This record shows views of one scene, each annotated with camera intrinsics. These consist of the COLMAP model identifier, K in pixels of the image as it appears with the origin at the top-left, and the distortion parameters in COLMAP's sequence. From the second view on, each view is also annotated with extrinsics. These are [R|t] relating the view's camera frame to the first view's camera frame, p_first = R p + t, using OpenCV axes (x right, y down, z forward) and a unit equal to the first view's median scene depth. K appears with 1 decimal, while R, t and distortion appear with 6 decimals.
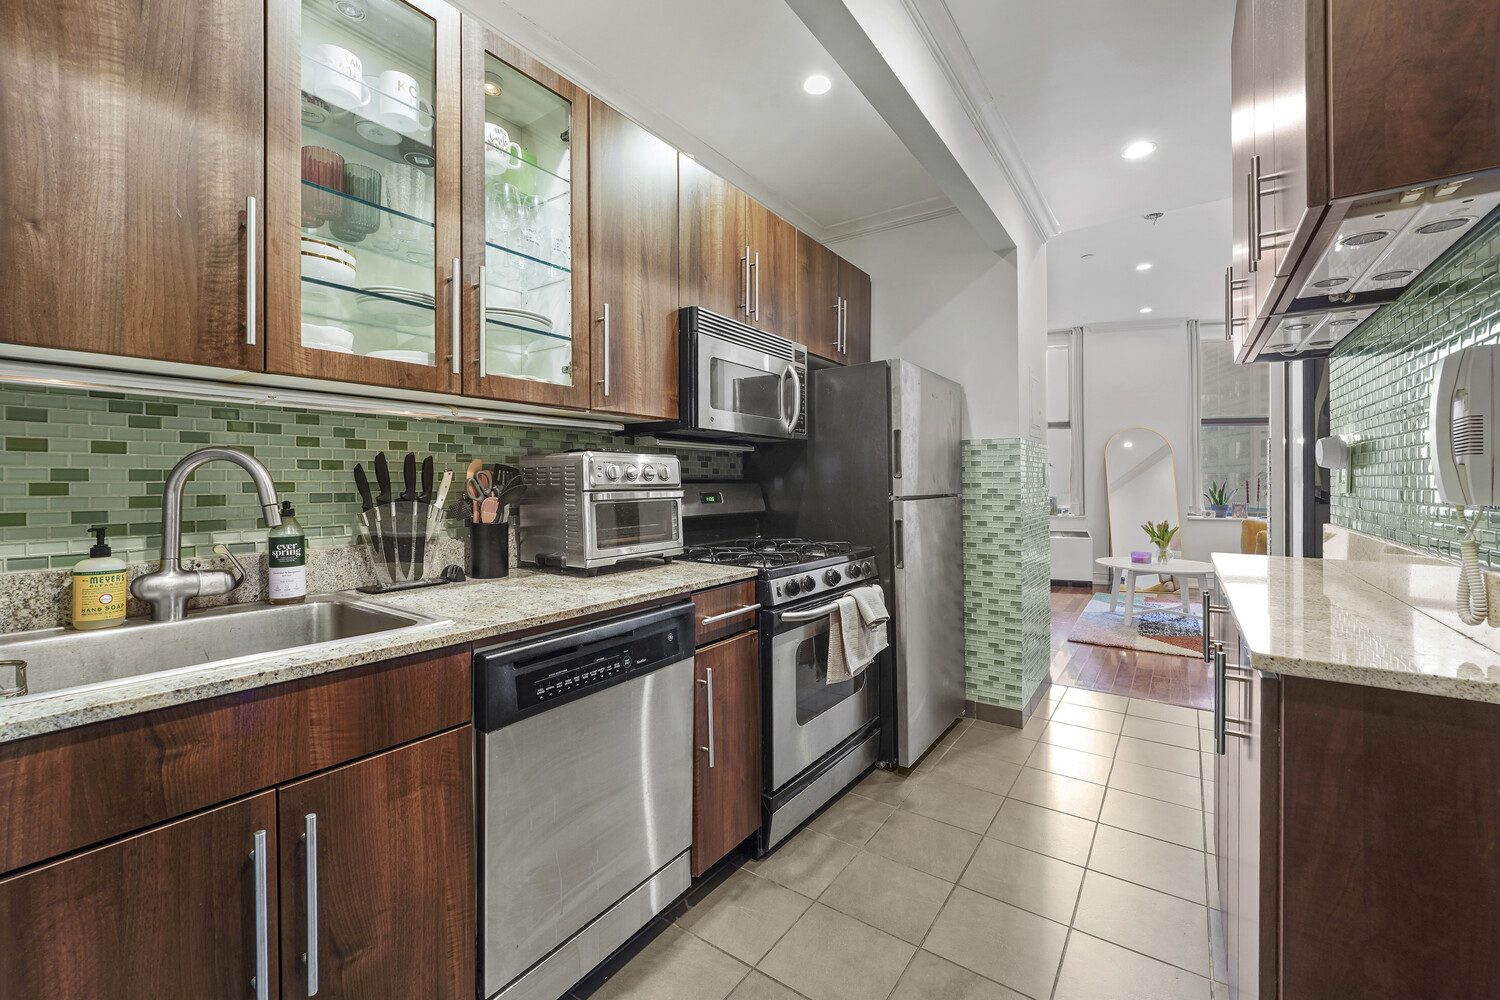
lens RADIAL K [[612.3, 0, 750.0], [0, 612.3, 500.0], [0, 0, 1]] dist [-0.015792, 0.004463]
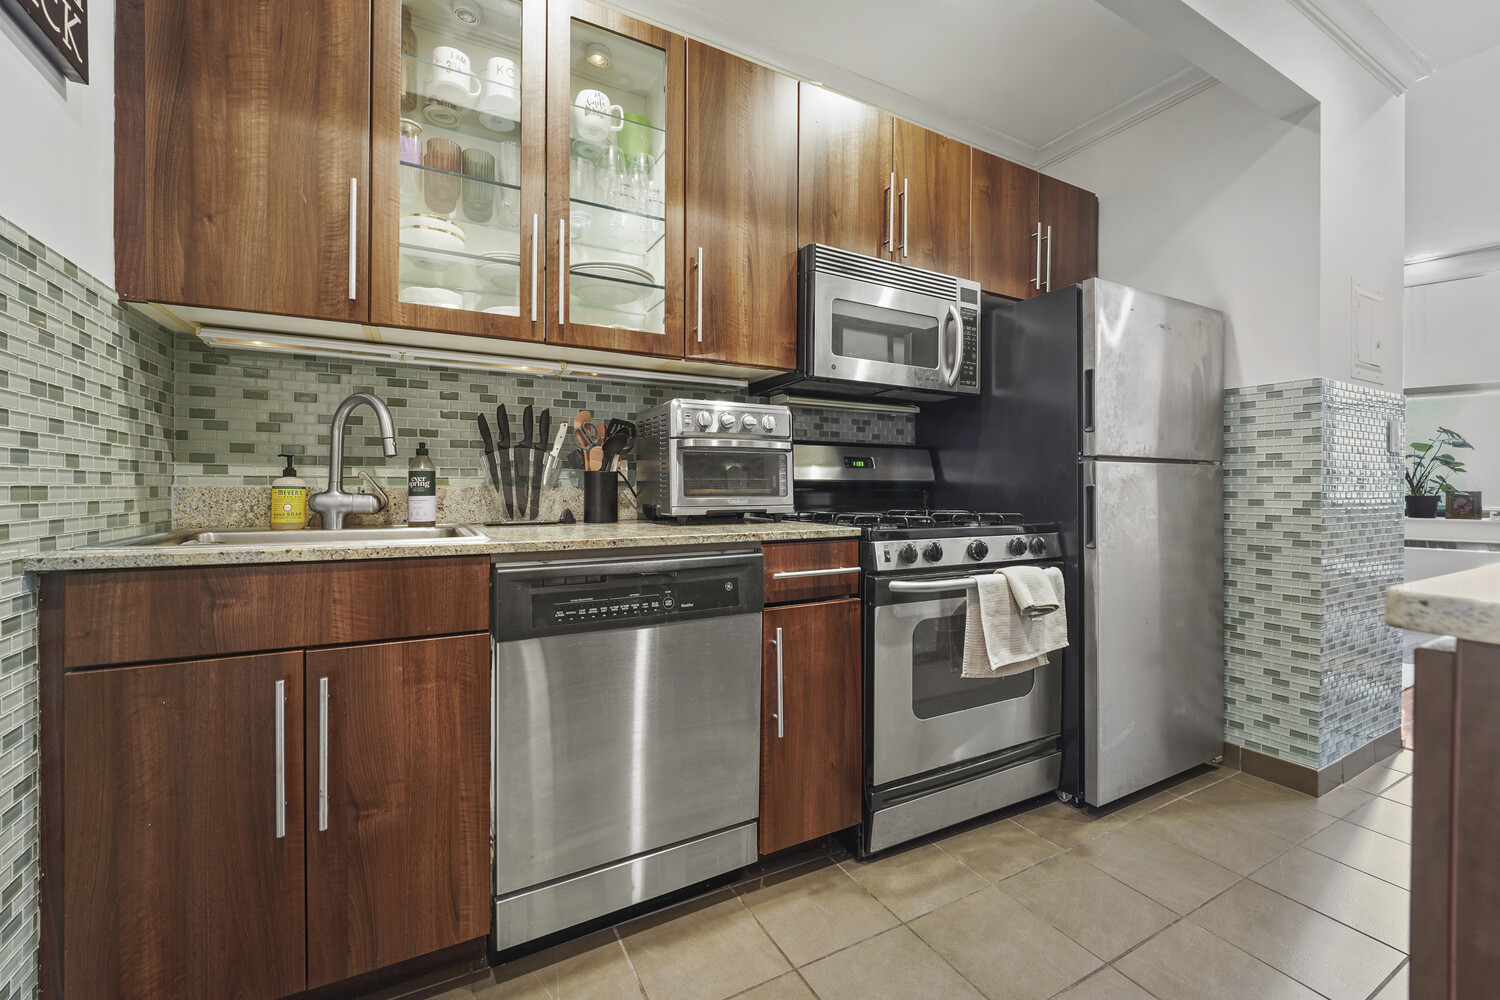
lens RADIAL K [[607.7, 0, 753.3], [0, 607.7, 510.4], [0, 0, 1]] dist [-0.010756, 0.000485]
pose [[0.896331, 0.018657, -0.442992, 0.313459], [-0.017190, 0.999825, 0.007326, 0.101829], [0.443052, 0.001049, 0.896495, 0.187751]]
